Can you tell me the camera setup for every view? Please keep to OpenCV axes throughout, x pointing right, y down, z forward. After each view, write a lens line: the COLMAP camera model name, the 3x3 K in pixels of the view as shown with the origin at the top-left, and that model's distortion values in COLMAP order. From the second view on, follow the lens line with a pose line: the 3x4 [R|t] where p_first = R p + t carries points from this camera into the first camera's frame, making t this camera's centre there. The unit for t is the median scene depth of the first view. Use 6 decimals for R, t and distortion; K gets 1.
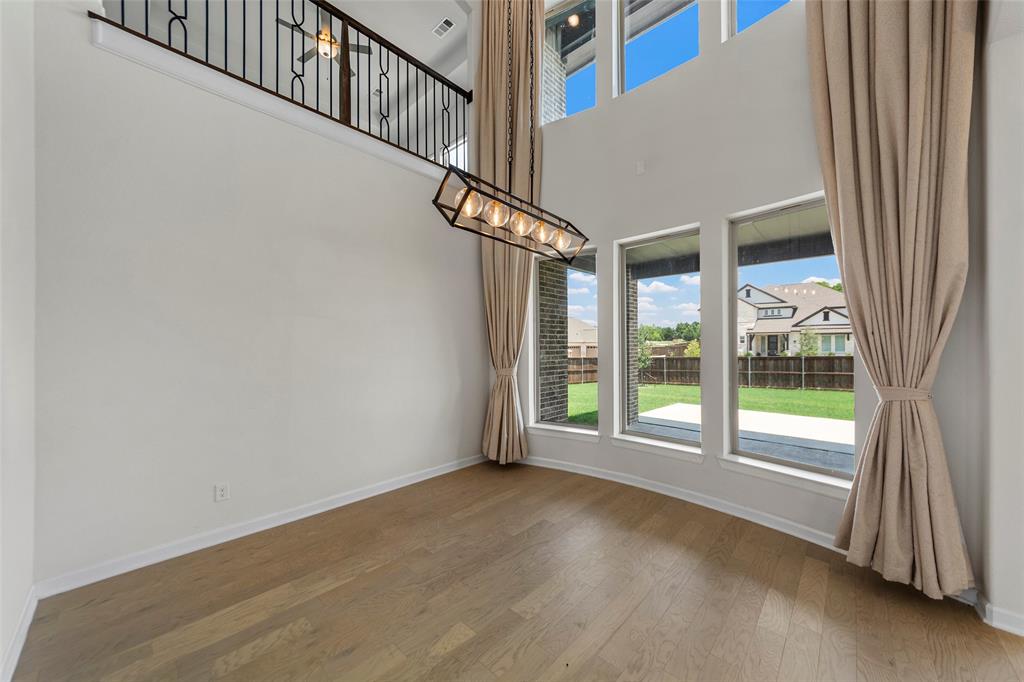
lens RADIAL K [[366.1, 0, 507.9], [0, 366.1, 344.3], [0, 0, 1]] dist [-0.006122, 0.000287]
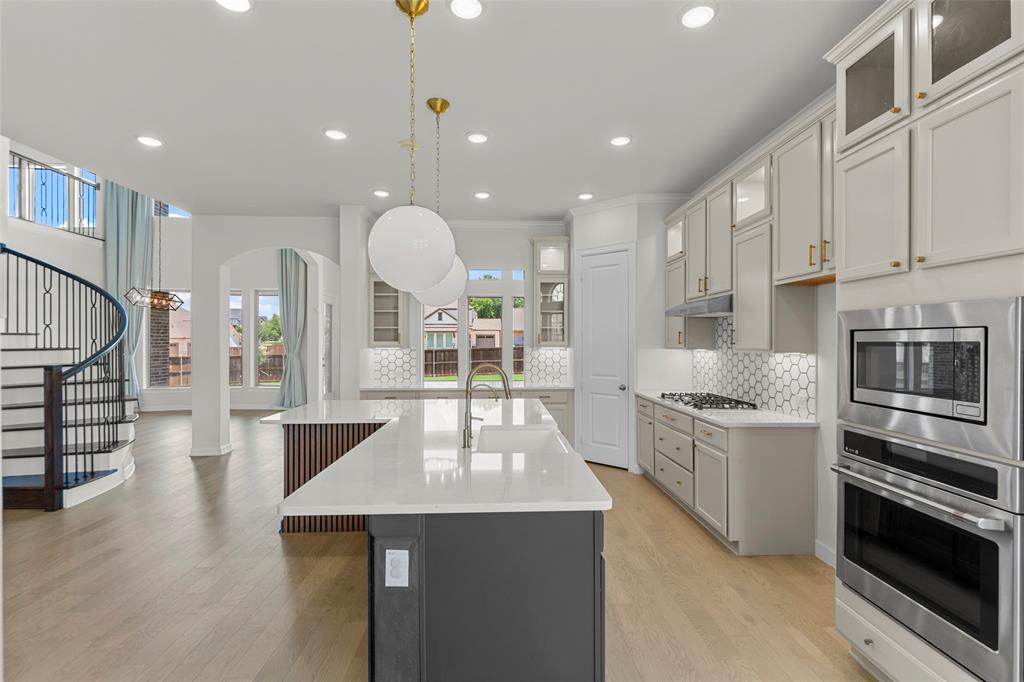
lens RADIAL K [[468.8, 0, 517.2], [0, 468.8, 341.3], [0, 0, 1]] dist [0.004535, 0.000169]
pose [[0.684177, 0.003126, 0.729309, -0.050750], [-0.004792, 0.999988, 0.000209, -0.001533], [-0.729300, -0.003638, 0.684184, -0.276241]]
